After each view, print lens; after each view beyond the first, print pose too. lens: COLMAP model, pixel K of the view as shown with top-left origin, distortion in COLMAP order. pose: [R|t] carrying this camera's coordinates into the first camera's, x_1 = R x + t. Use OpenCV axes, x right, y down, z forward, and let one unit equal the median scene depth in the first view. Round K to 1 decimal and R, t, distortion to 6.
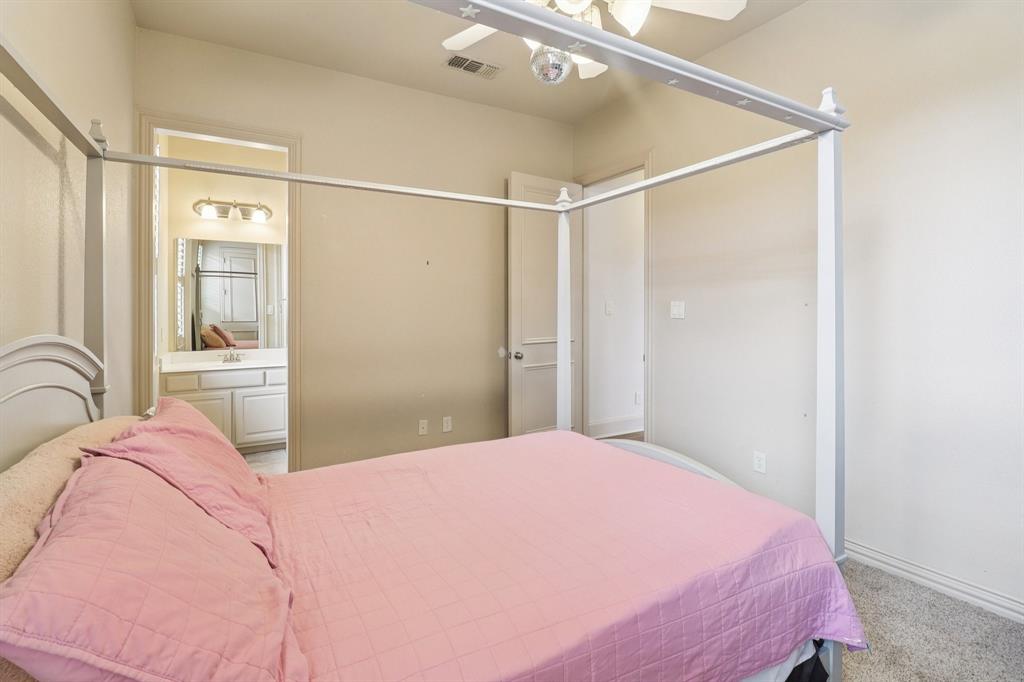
lens RADIAL K [[492.9, 0, 507.2], [0, 492.9, 313.7], [0, 0, 1]] dist [-0.001188, -0.013640]
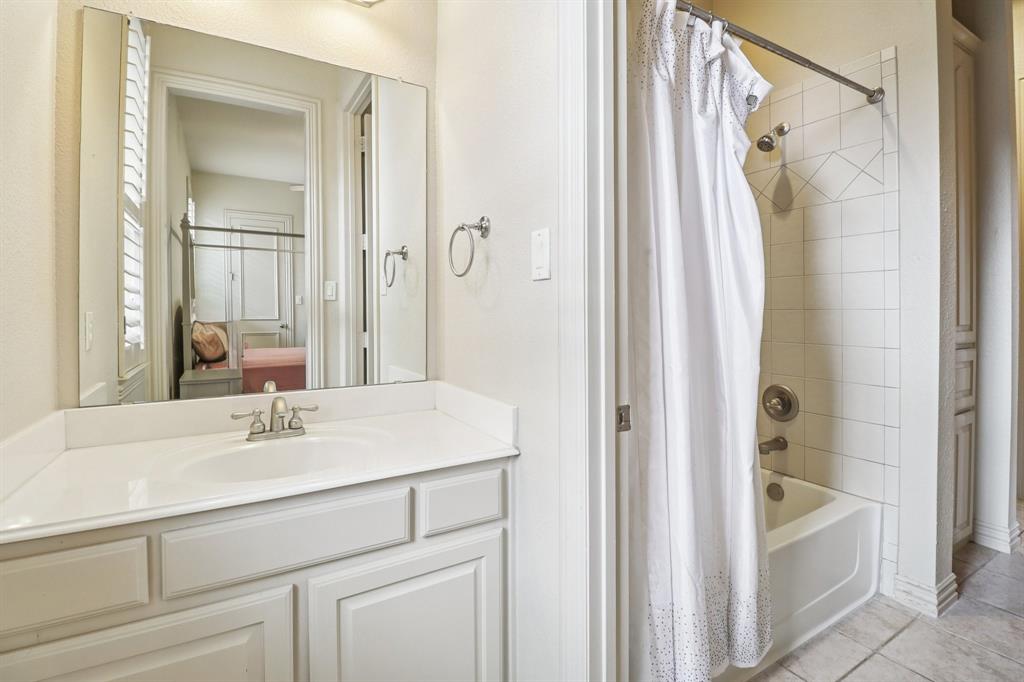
lens RADIAL K [[492.9, 0, 507.2], [0, 492.9, 313.7], [0, 0, 1]] dist [-0.001188, -0.013640]
pose [[0.999995, -0.002337, -0.002039, -0.417877], [0.002332, 0.999993, -0.002780, 0.023991], [0.002045, 0.002775, 0.999994, 0.698661]]
